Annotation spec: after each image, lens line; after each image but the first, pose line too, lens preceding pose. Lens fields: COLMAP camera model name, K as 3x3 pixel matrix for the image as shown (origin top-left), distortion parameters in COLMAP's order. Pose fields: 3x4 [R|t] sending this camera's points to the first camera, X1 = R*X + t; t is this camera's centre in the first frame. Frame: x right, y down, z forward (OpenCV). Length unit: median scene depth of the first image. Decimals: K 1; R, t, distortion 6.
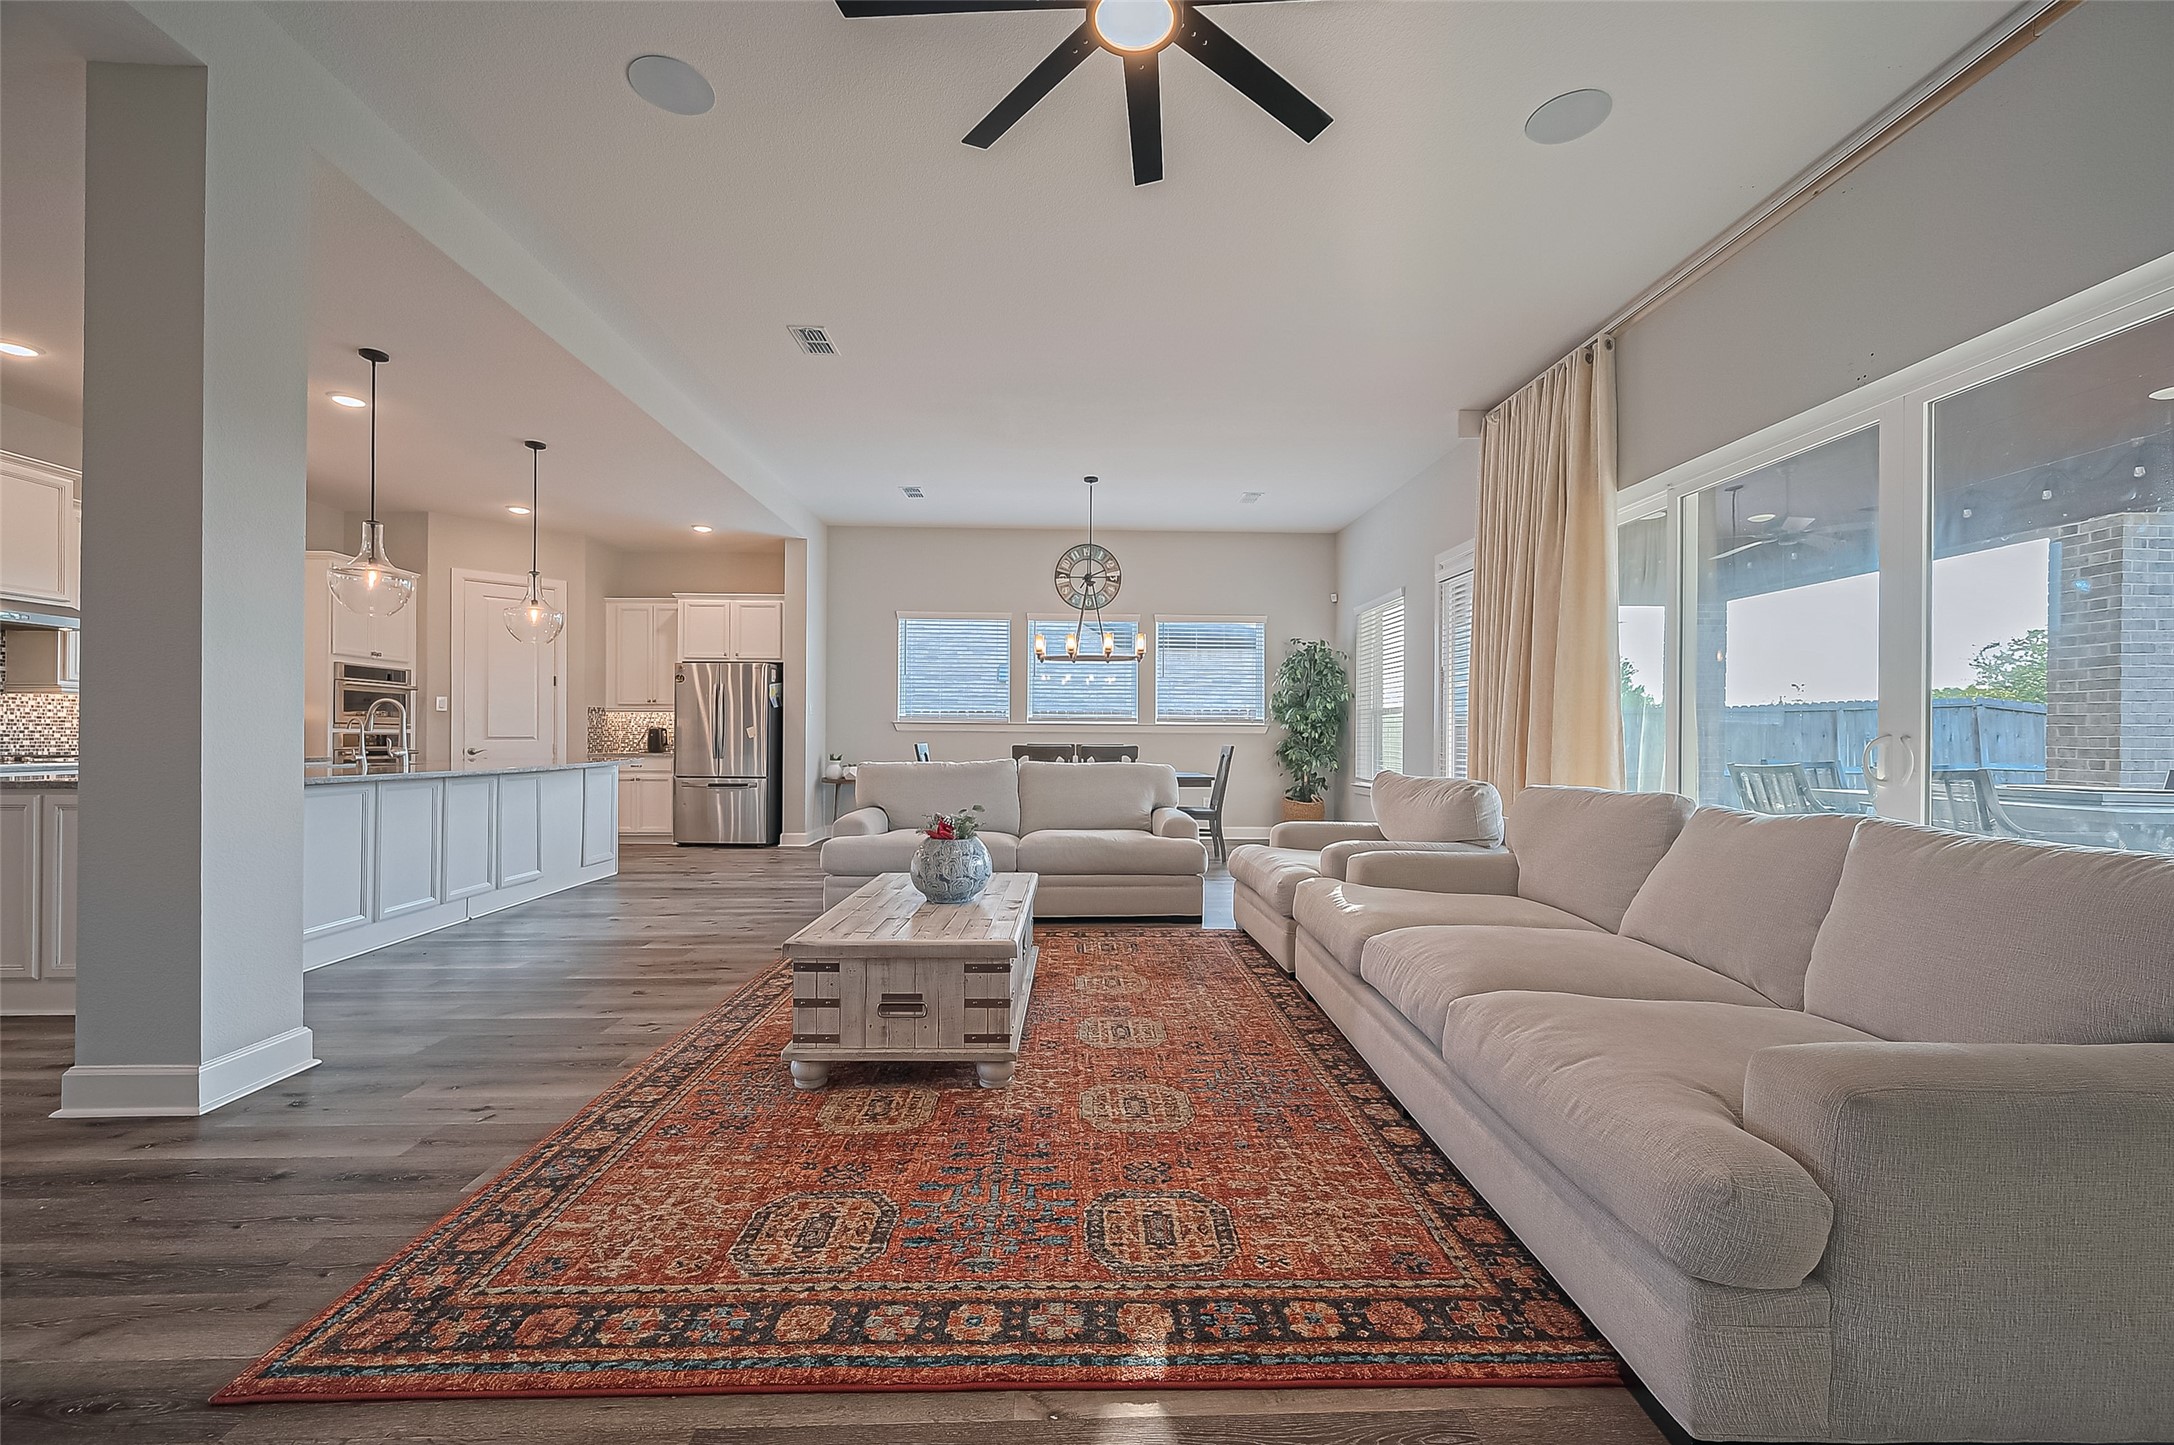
lens RADIAL K [[890.6, 0, 1098.3], [0, 890.6, 732.1], [0, 0, 1]] dist [-0.004352, 0.001728]
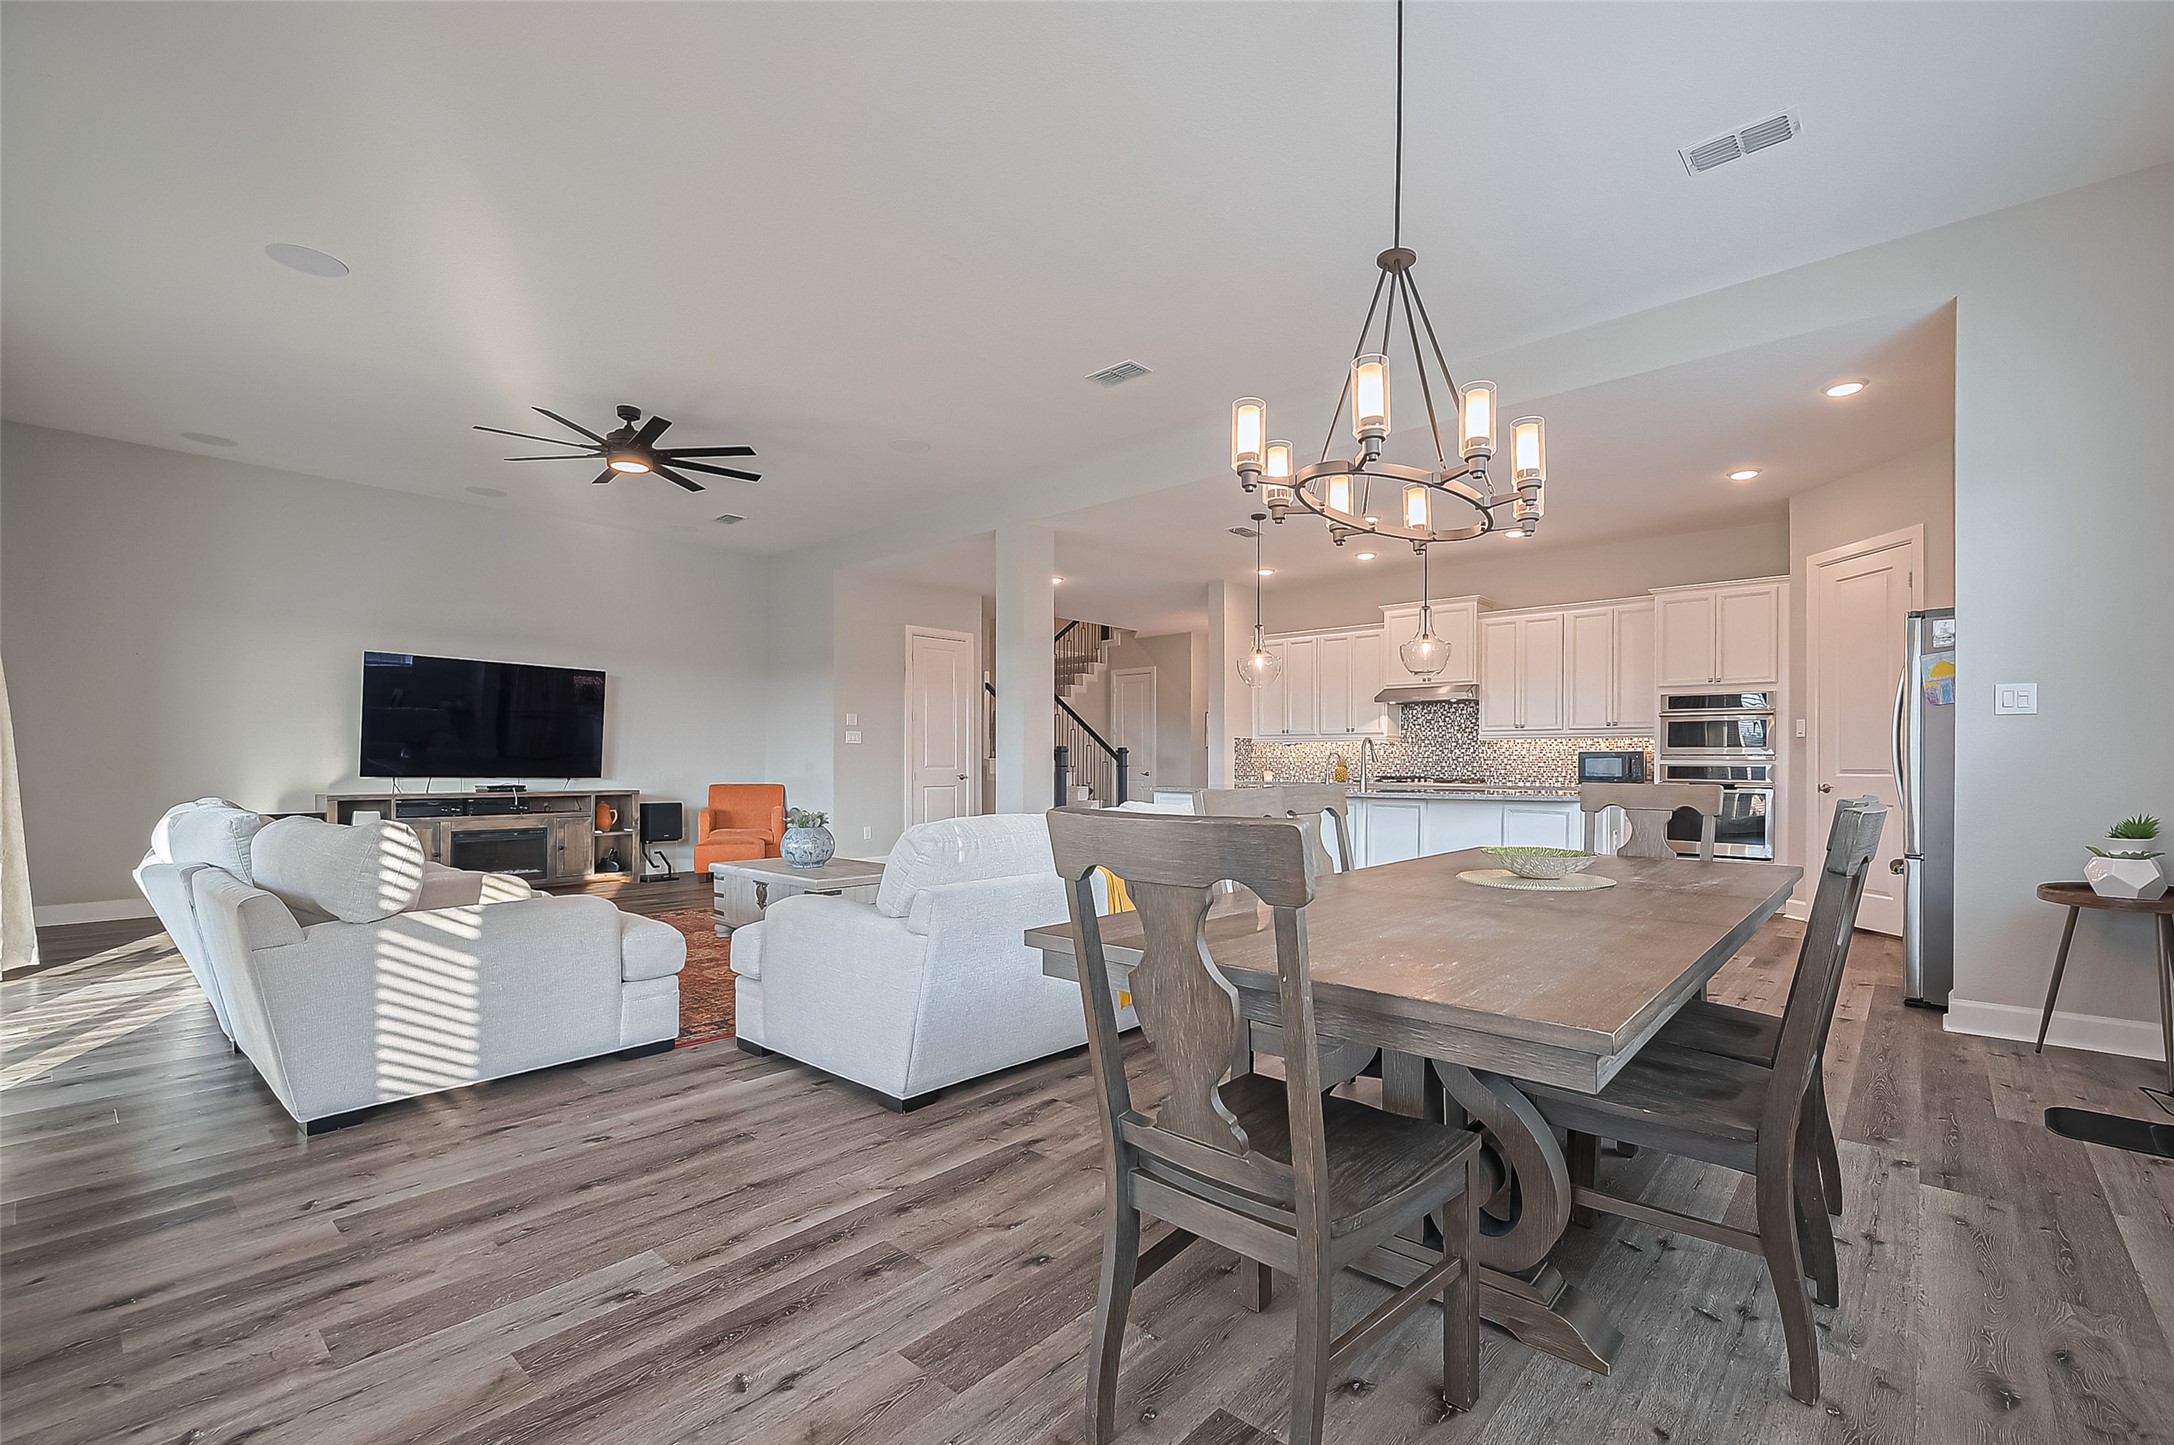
lens RADIAL K [[890.6, 0, 1152.9], [0, 890.6, 763.8], [0, 0, 1]] dist [-0.004352, 0.001728]
pose [[-0.669461, -0.001212, -0.742846, 0.362548], [0.000921, 0.999997, -0.002461, 0.002167], [0.742846, -0.002332, -0.669458, 1.551406]]
